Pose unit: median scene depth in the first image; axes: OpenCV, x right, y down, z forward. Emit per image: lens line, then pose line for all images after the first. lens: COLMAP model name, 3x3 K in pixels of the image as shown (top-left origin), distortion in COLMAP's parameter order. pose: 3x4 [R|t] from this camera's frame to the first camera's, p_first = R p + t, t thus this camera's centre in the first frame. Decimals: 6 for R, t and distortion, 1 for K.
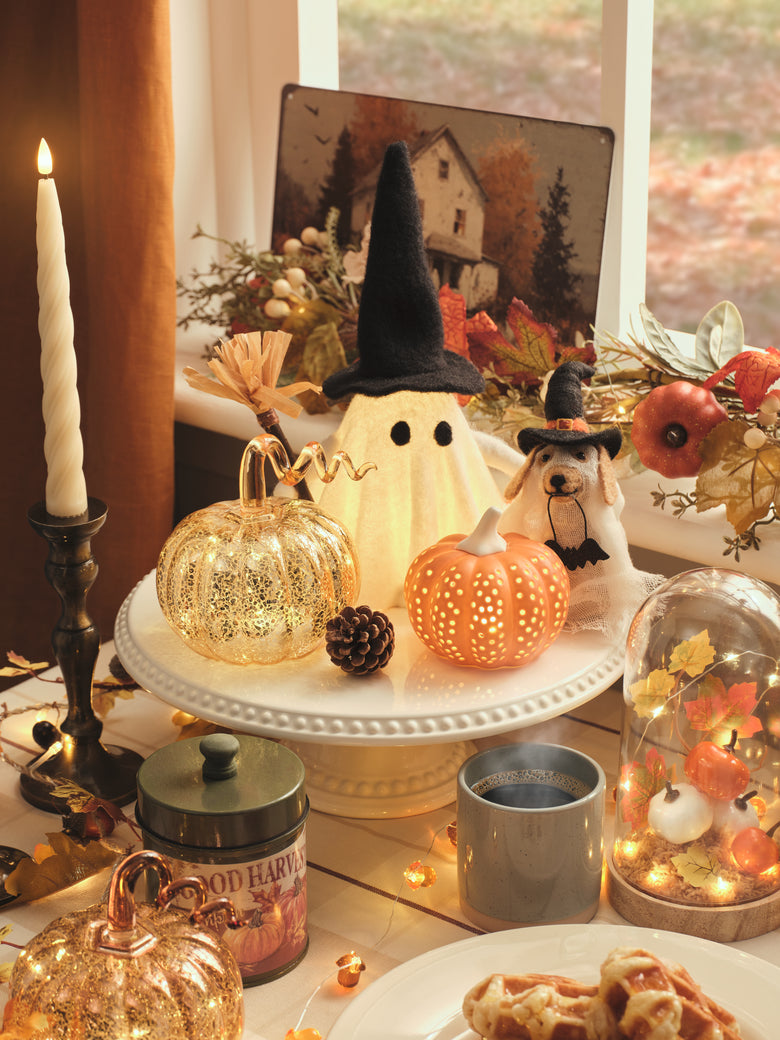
lens RADIAL K [[2258.6, 0, 384.5], [0, 2258.6, 521.2], [0, 0, 1]] dist [-0.070860, 0.000000]
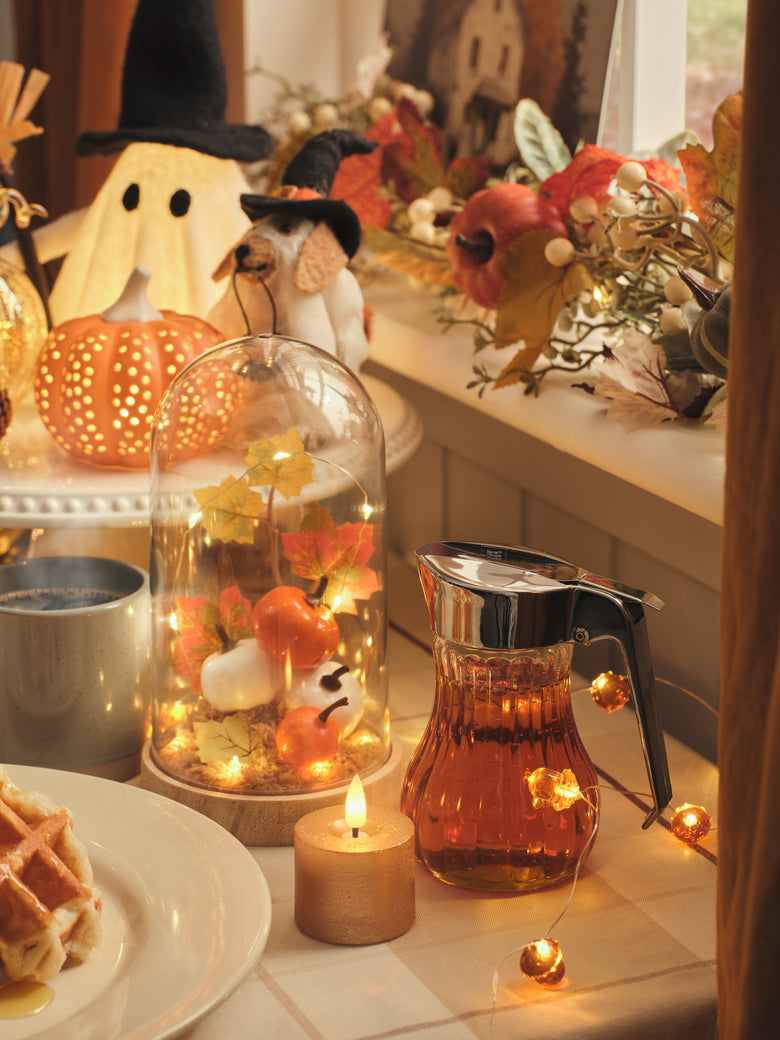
lens RADIAL K [[2258.6, 0, 389.5], [0, 2258.6, 521.2], [0, 0, 1]] dist [-0.070860, 0.000000]
pose [[0.890278, 0.138453, -0.433861, 0.474455], [-0.178956, 0.982390, -0.053717, 0.106841], [0.418784, 0.125465, 0.899377, 0.327839]]
